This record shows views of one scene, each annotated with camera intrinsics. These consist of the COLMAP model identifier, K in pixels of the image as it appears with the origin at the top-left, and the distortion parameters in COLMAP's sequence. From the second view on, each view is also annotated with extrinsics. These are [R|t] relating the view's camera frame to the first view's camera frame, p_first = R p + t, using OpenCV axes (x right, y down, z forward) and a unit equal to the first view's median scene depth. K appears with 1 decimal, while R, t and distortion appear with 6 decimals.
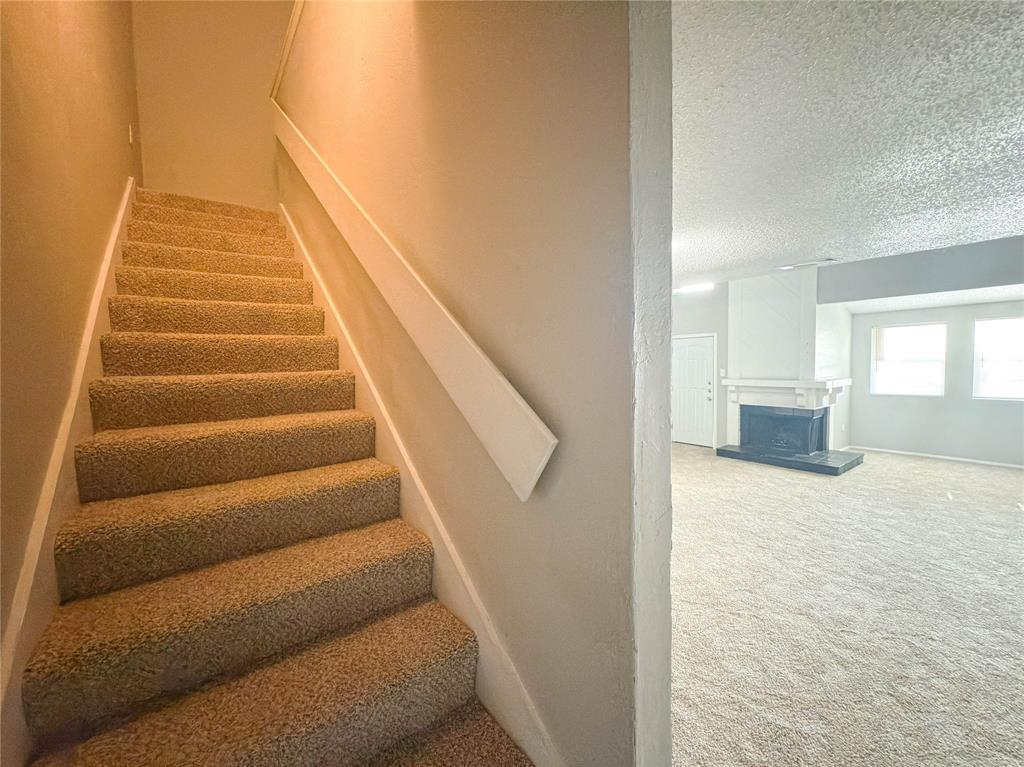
lens RADIAL K [[408.1, 0, 512.7], [0, 408.1, 384.1], [0, 0, 1]] dist [0.000020, 0.000587]
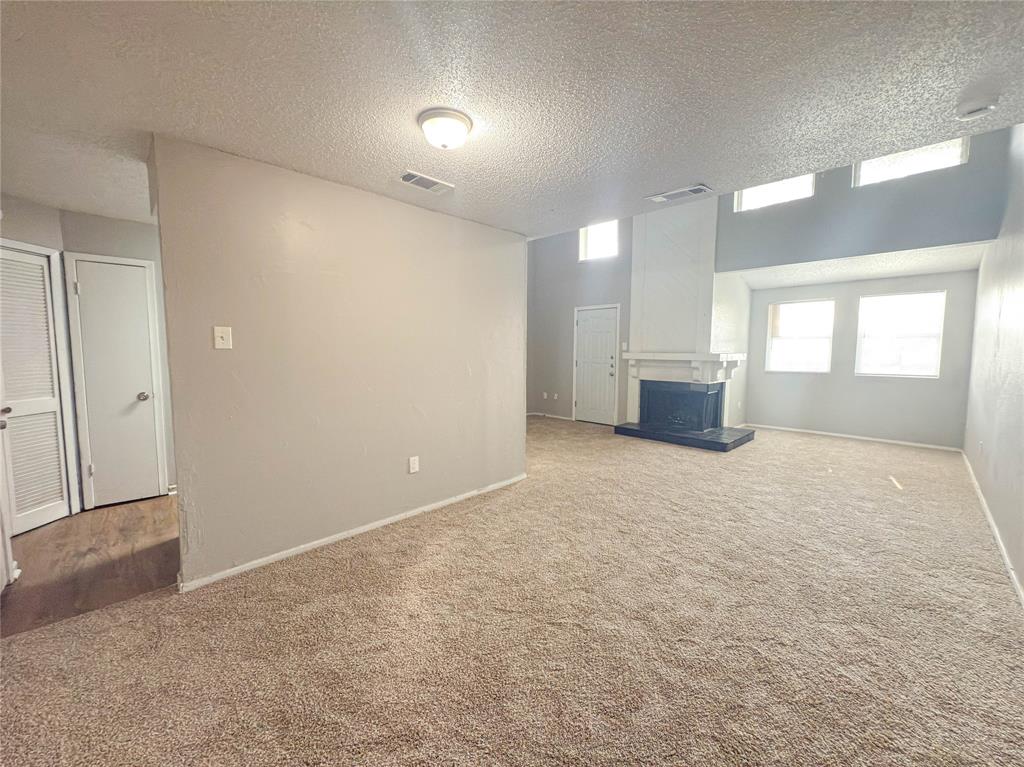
lens RADIAL K [[408.1, 0, 511.9], [0, 408.1, 382.8], [0, 0, 1]] dist [0.000020, 0.000587]
pose [[0.990605, 0.012798, 0.136155, 0.177876], [-0.016682, 0.999485, 0.027421, 0.048092], [-0.135734, -0.029434, 0.990308, 0.137075]]
